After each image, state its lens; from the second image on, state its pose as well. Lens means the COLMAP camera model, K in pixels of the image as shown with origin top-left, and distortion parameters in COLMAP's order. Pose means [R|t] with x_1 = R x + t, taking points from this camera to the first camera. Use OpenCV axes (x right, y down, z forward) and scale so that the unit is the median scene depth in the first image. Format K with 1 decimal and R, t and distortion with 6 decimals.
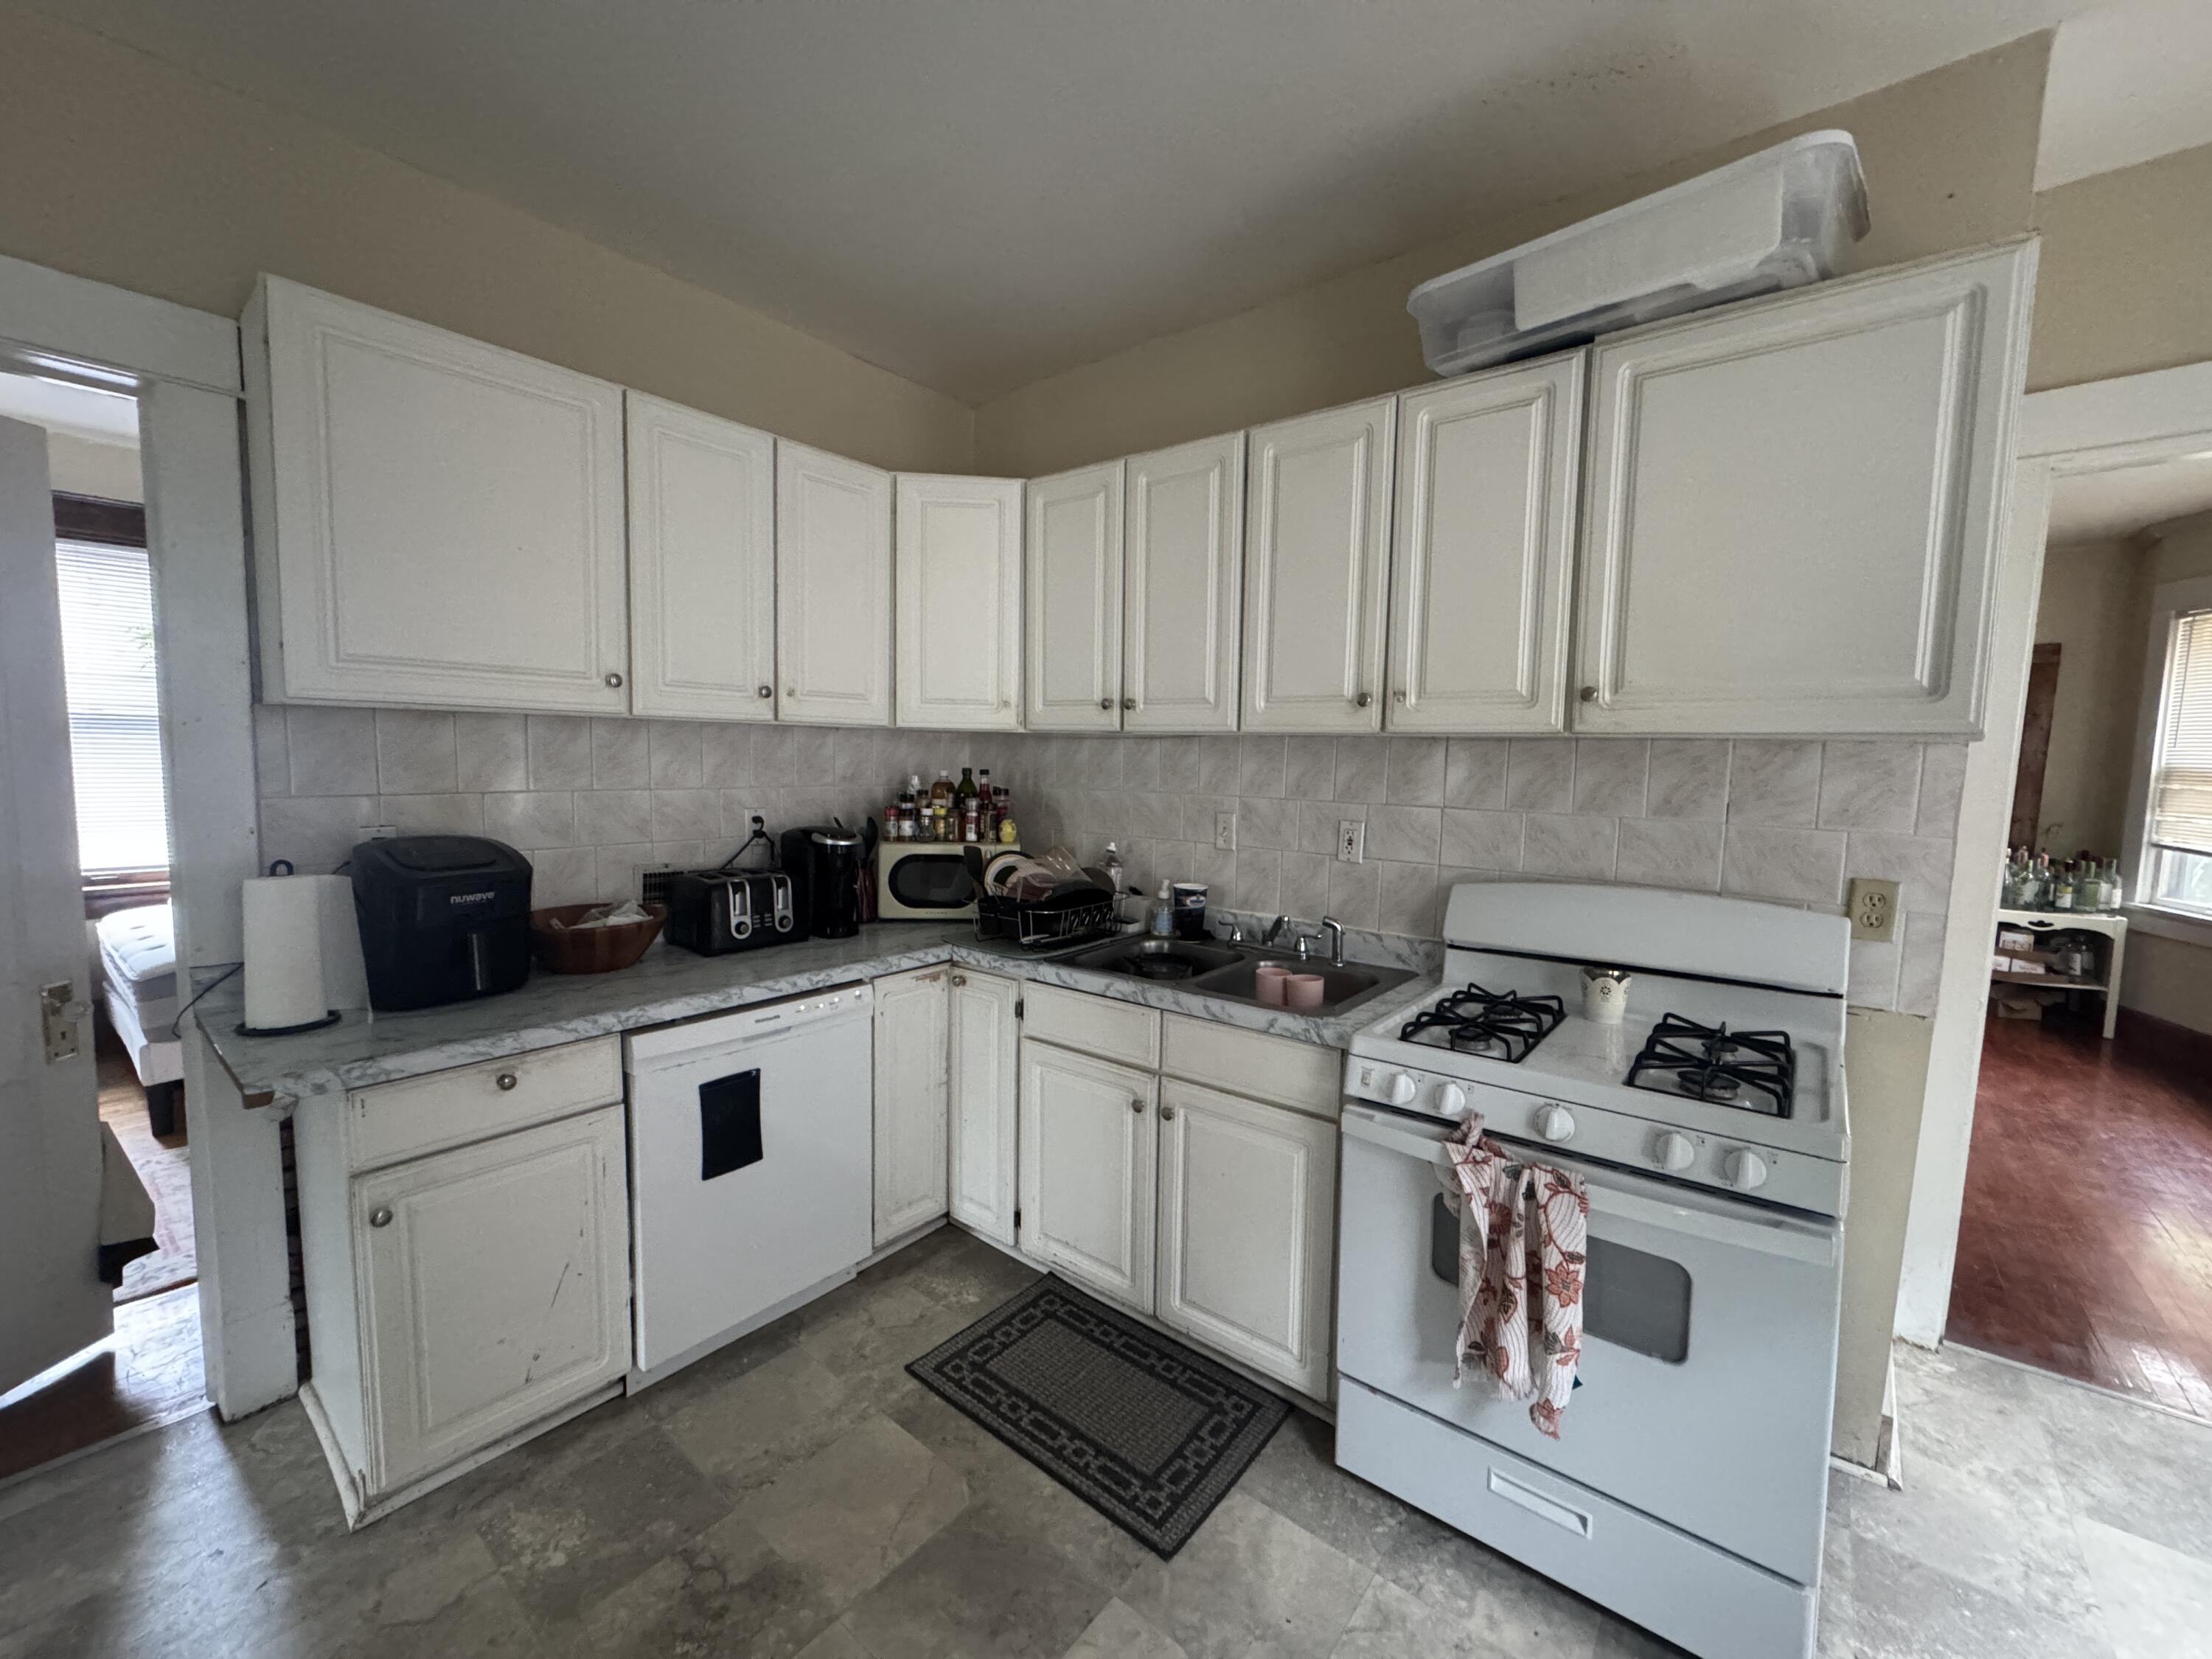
lens RADIAL K [[879.5, 0, 1102.9], [0, 879.5, 828.7], [0, 0, 1]] dist [-0.000656, -0.000308]
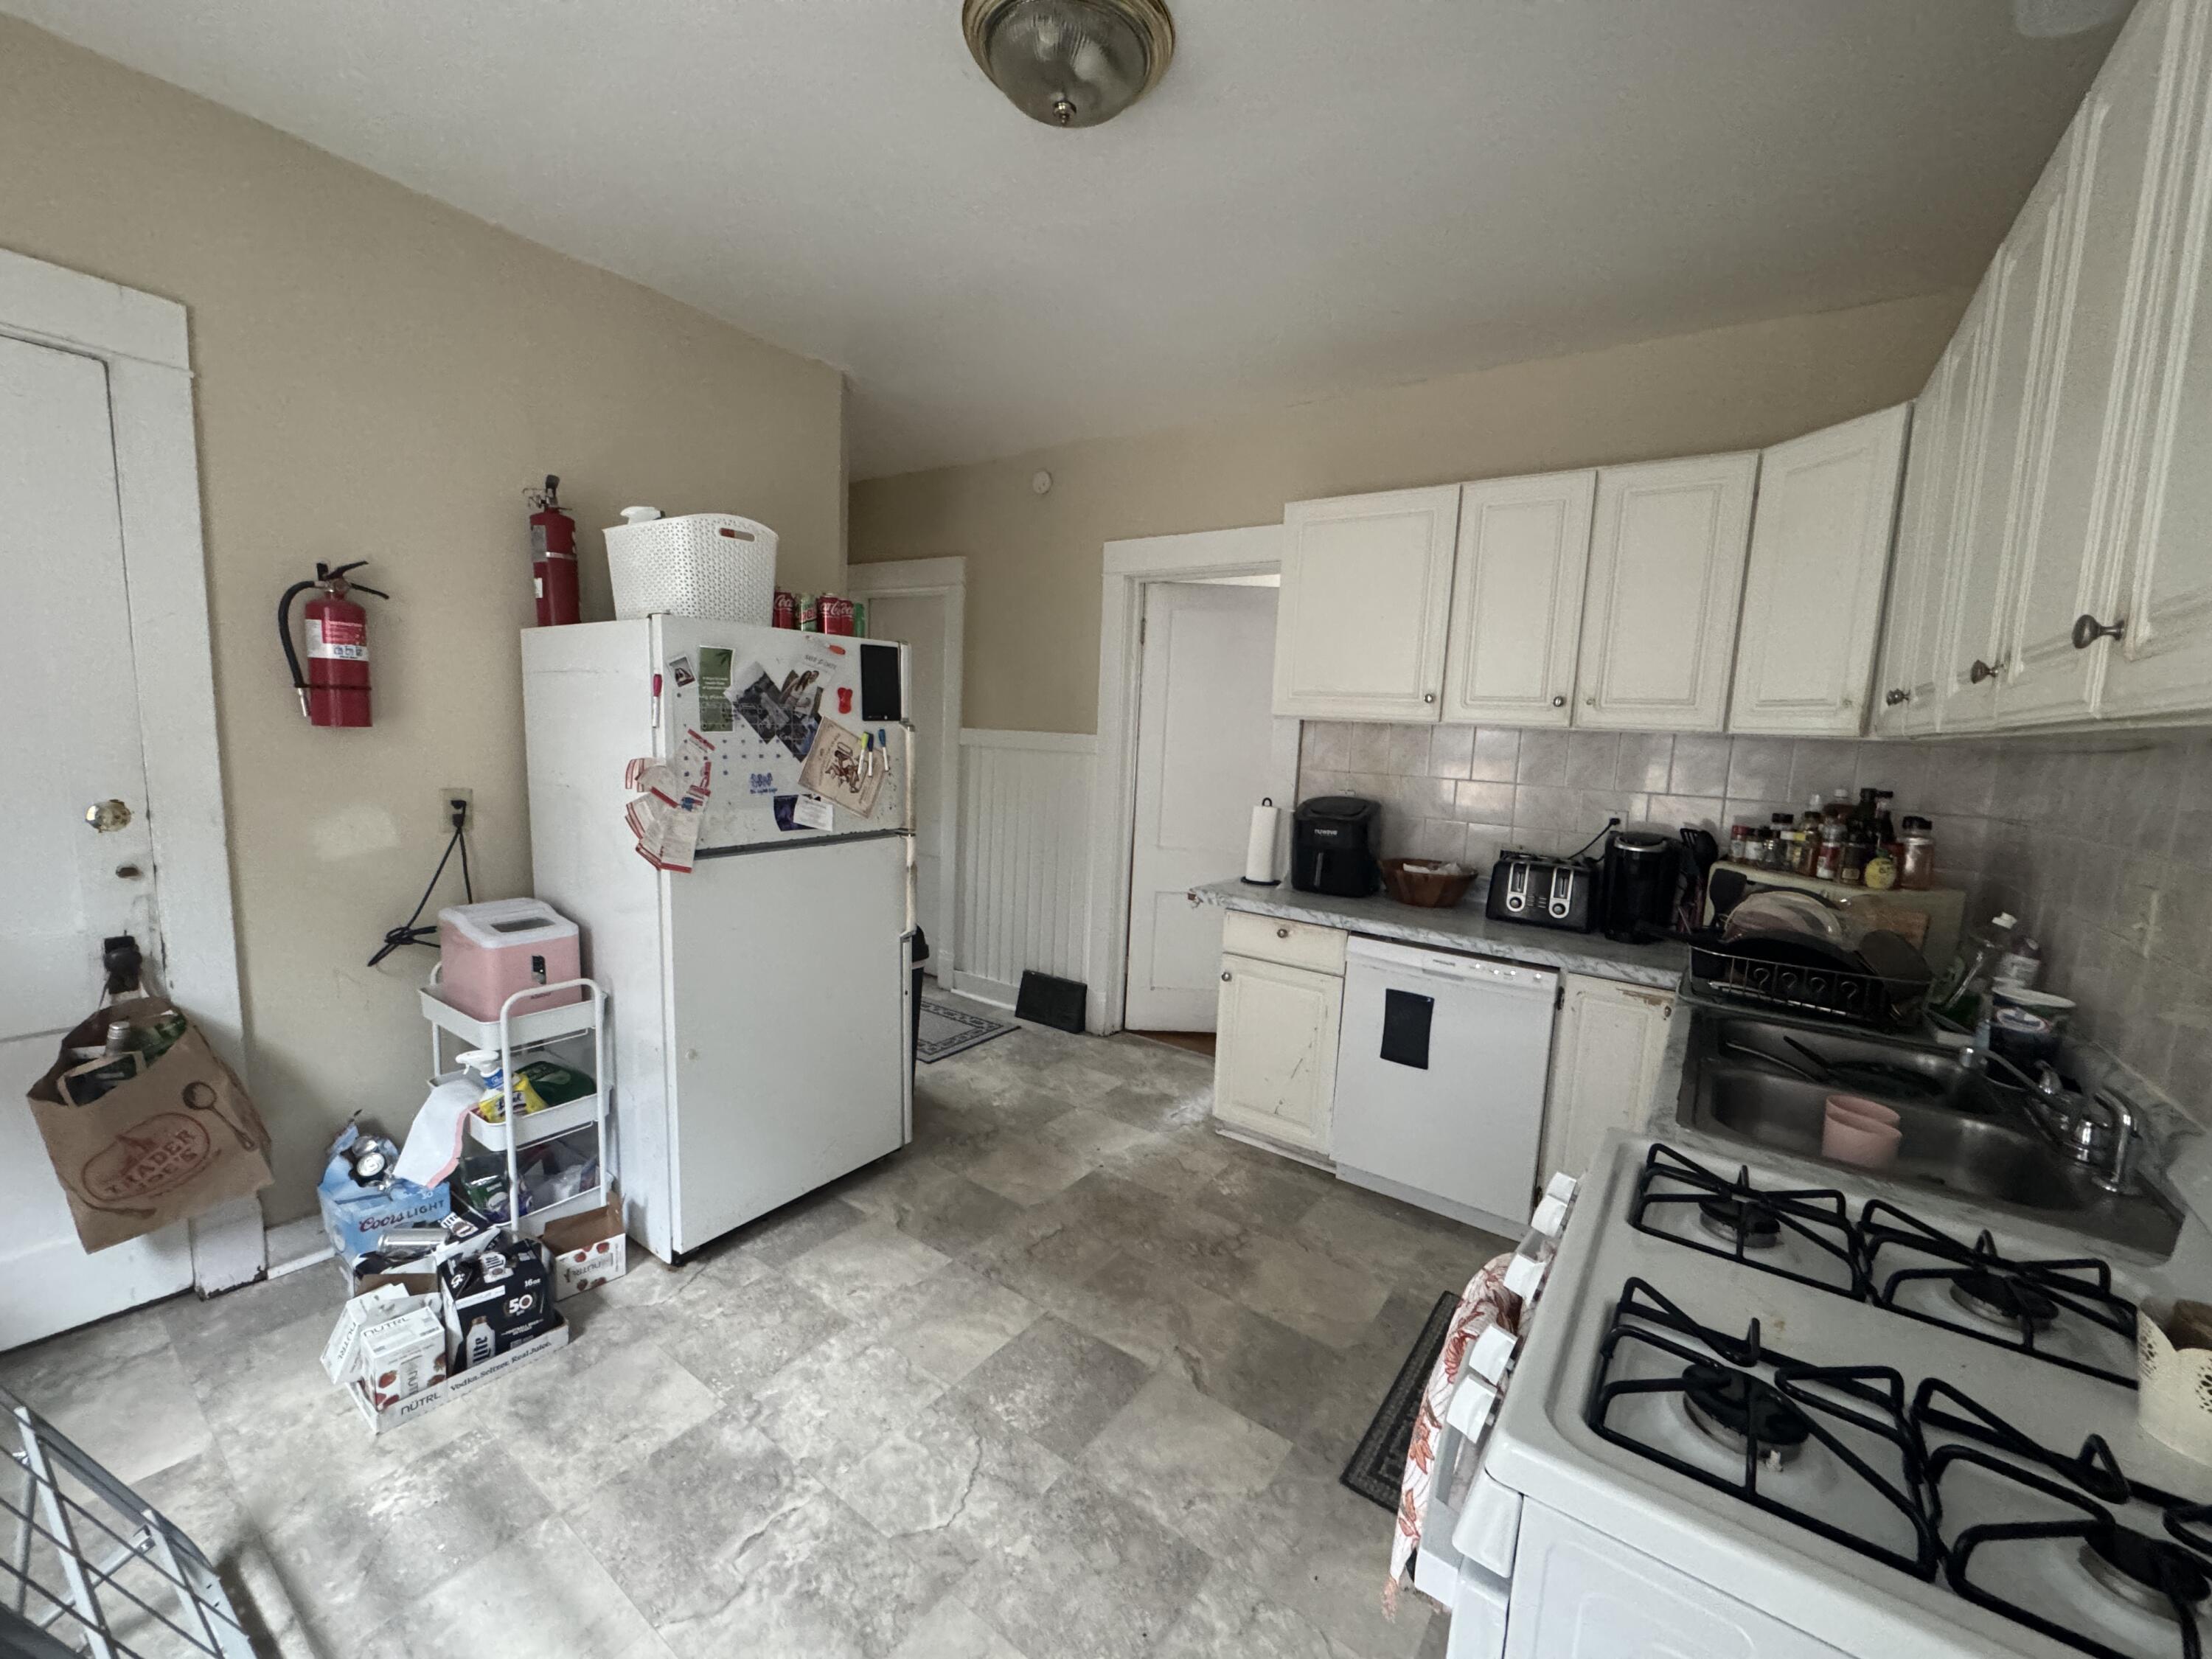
lens RADIAL K [[879.5, 0, 1103.8], [0, 879.5, 828.0], [0, 0, 1]] dist [-0.000656, -0.000308]
pose [[0.058451, 0.099287, -0.993341, 0.817572], [-0.132751, 0.986978, 0.090840, -0.022394], [0.989424, 0.126557, 0.070870, 0.407328]]
